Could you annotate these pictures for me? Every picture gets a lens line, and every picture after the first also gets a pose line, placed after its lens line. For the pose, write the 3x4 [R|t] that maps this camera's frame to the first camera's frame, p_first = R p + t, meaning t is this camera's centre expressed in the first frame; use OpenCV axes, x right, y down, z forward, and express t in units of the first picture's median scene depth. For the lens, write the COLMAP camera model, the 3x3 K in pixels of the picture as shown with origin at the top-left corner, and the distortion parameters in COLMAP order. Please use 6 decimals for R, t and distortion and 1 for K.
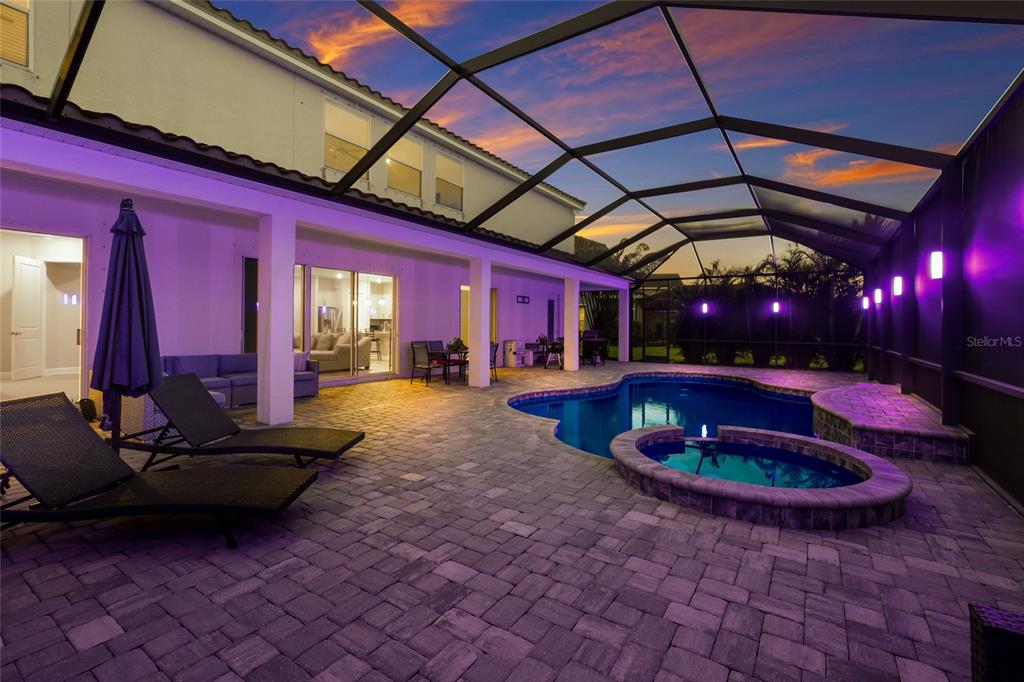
lens RADIAL K [[447.5, 0, 517.5], [0, 447.5, 320.8], [0, 0, 1]] dist [0.002314, 0.000508]
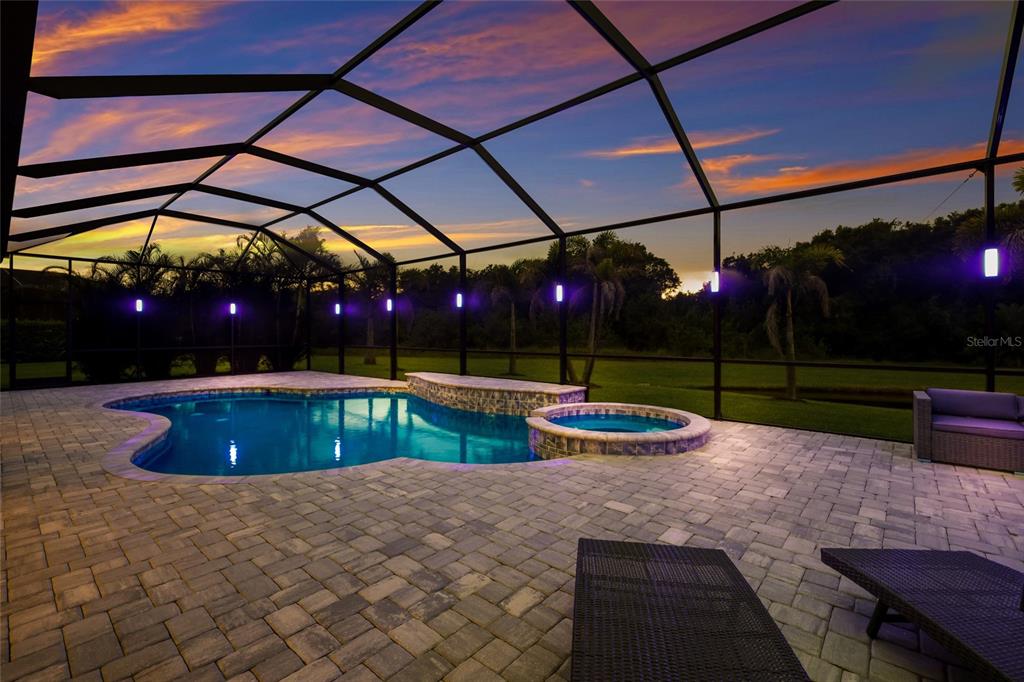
lens RADIAL K [[447.5, 0, 513.8], [0, 447.5, 336.7], [0, 0, 1]] dist [0.002314, 0.000508]
pose [[0.137399, -0.020458, 0.990305, -0.382545], [-0.009025, 0.999719, 0.021905, 0.003227], [-0.990475, -0.011948, 0.137175, 0.449987]]
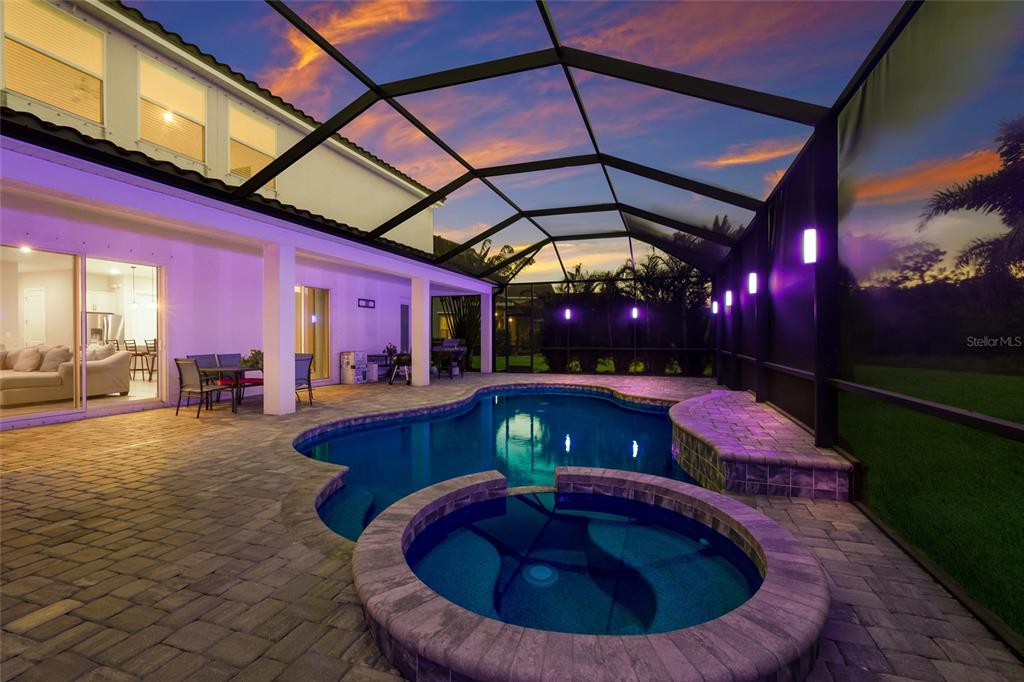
lens RADIAL K [[447.5, 0, 510.8], [0, 447.5, 339.7], [0, 0, 1]] dist [0.002314, 0.000508]
pose [[0.969125, -0.012251, 0.246264, 0.107112], [0.007589, 0.999774, 0.019872, 0.009994], [-0.246452, -0.017390, 0.968999, 0.172796]]
